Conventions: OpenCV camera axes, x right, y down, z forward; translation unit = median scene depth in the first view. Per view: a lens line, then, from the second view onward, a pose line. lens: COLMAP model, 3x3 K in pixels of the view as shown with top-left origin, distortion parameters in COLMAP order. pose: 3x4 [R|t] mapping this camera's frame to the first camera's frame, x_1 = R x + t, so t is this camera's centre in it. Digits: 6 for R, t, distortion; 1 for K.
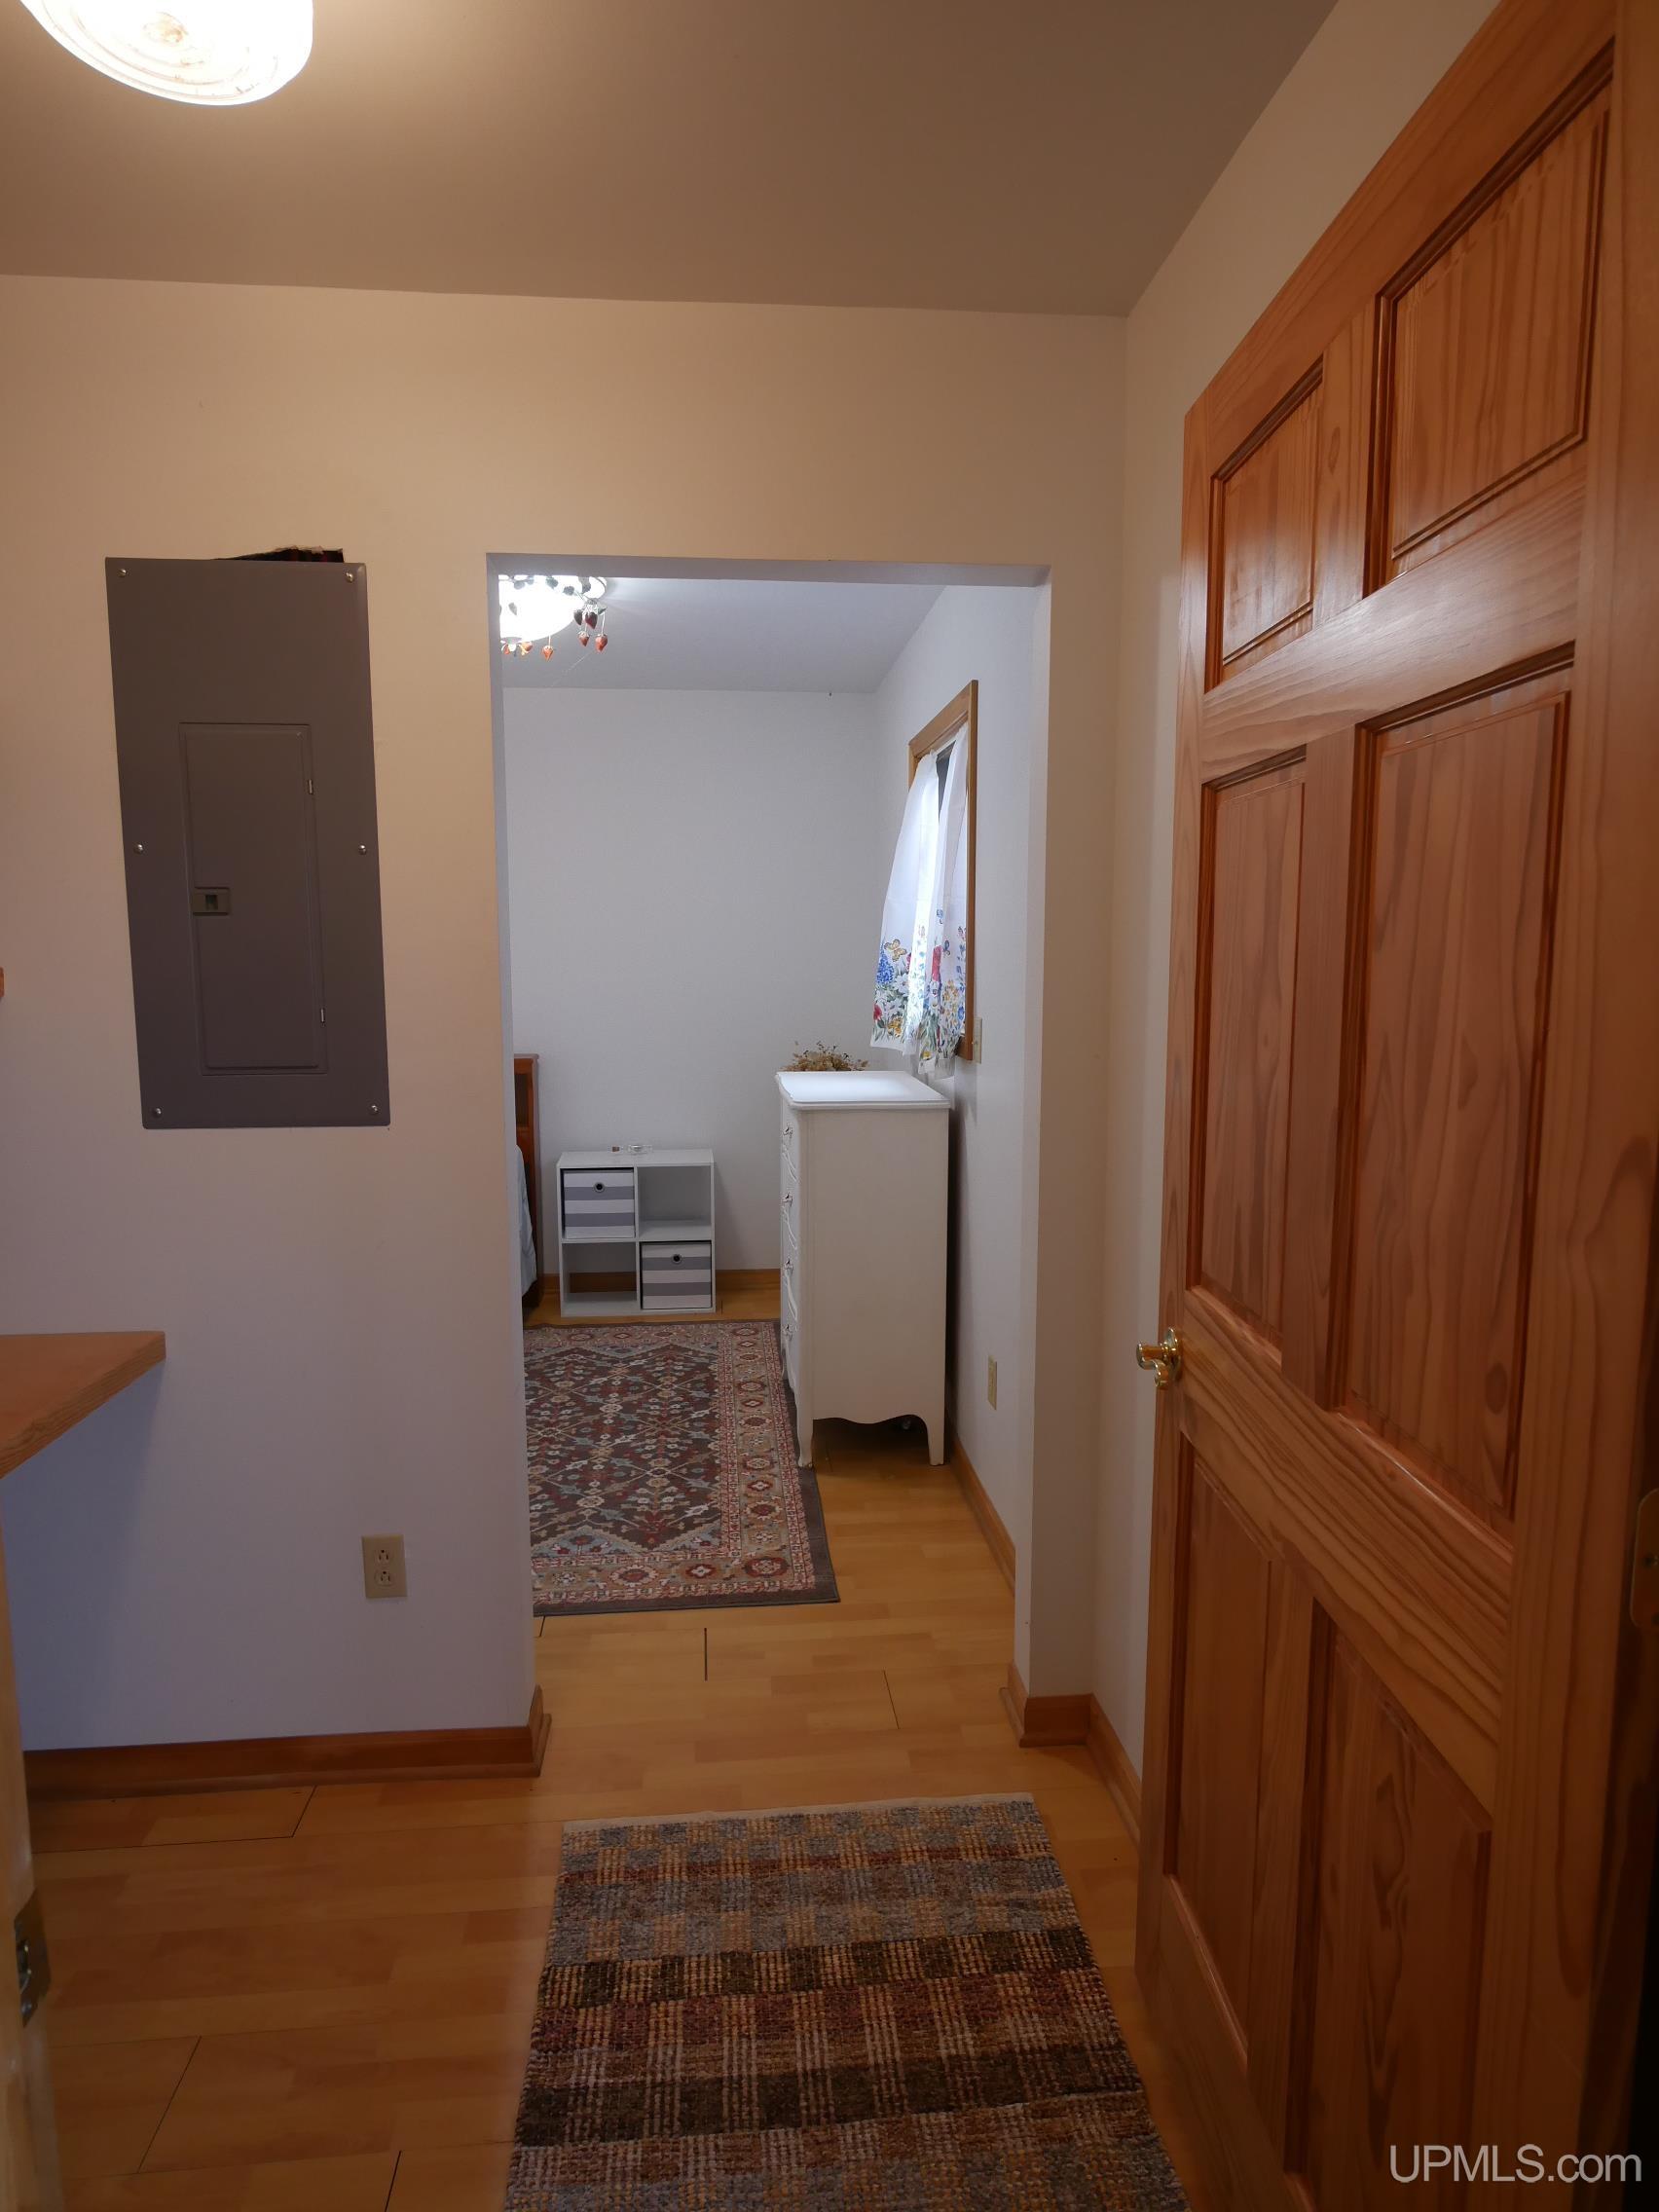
lens RADIAL K [[1211.9, 0, 829.5], [0, 1211.9, 1106.0], [0, 0, 1]] dist [-0.000590, -0.000098]
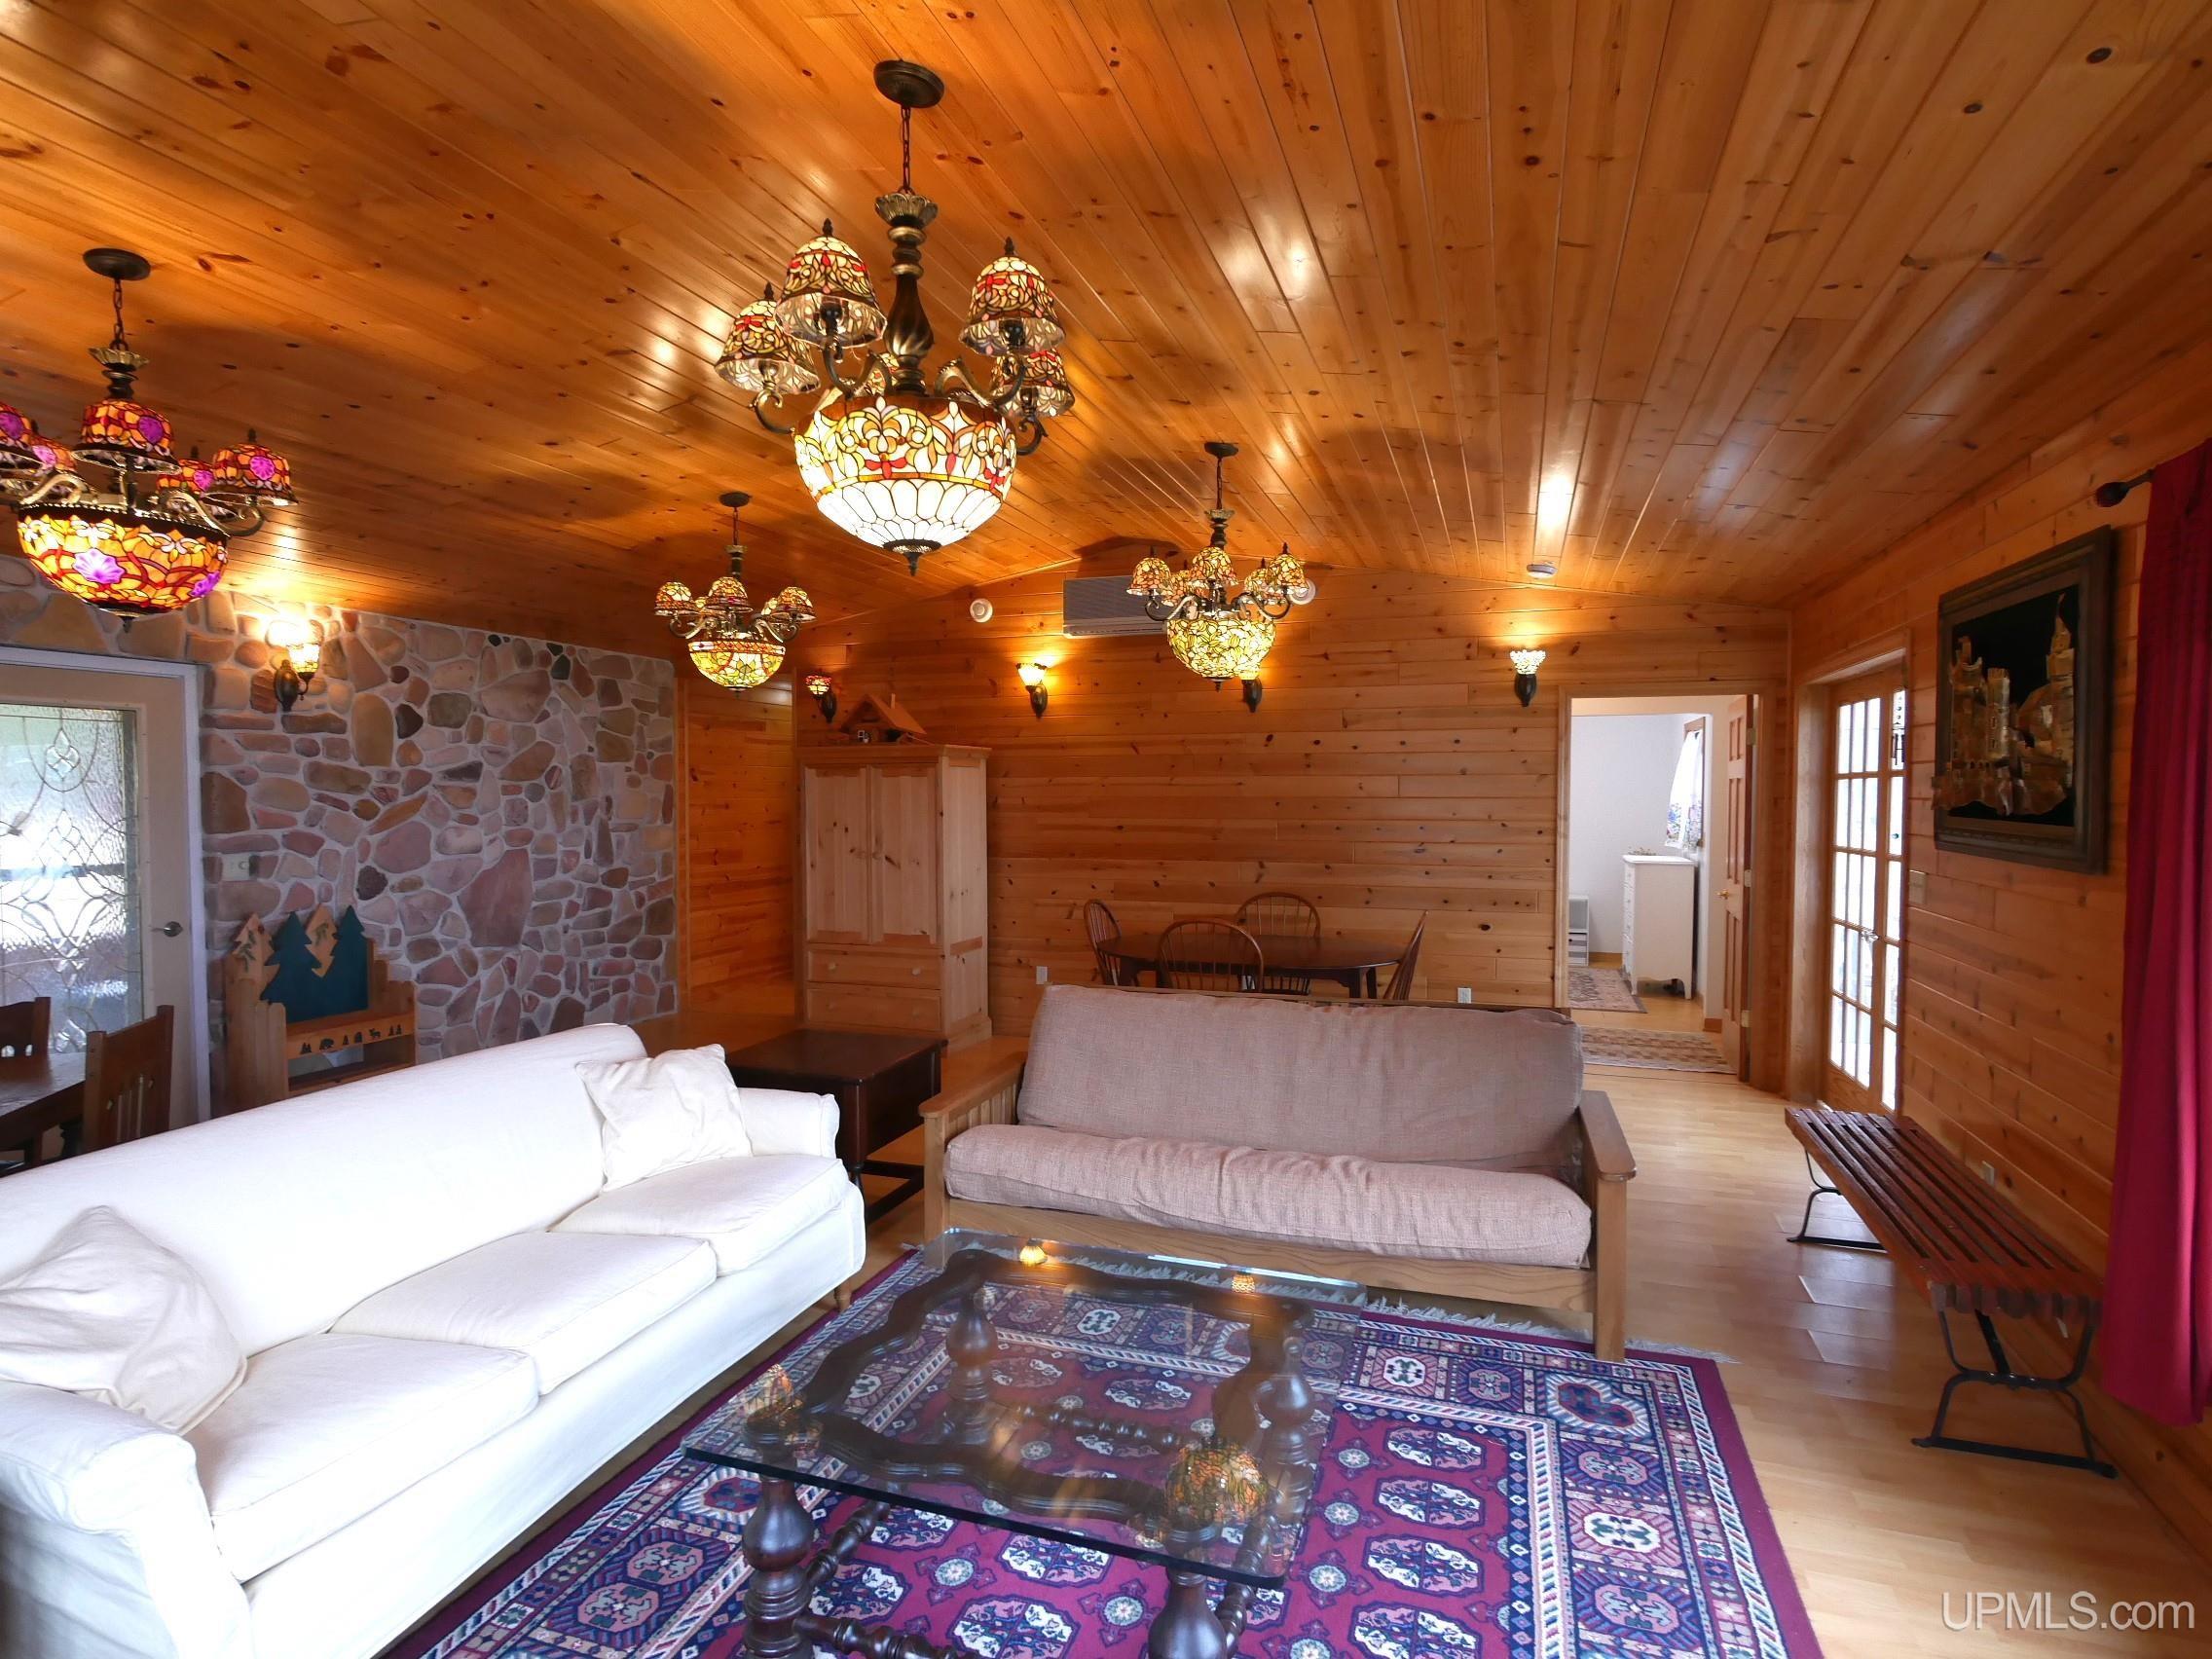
lens RADIAL K [[1182.7, 0, 1112.3], [0, 1182.7, 826.7], [0, 0, 1]] dist [-0.000938, -0.000588]
pose [[0.911395, 0.013766, -0.411302, -0.001973], [-0.052788, 0.995095, -0.083668, 0.188799], [0.408132, 0.097966, 0.907651, -1.795628]]
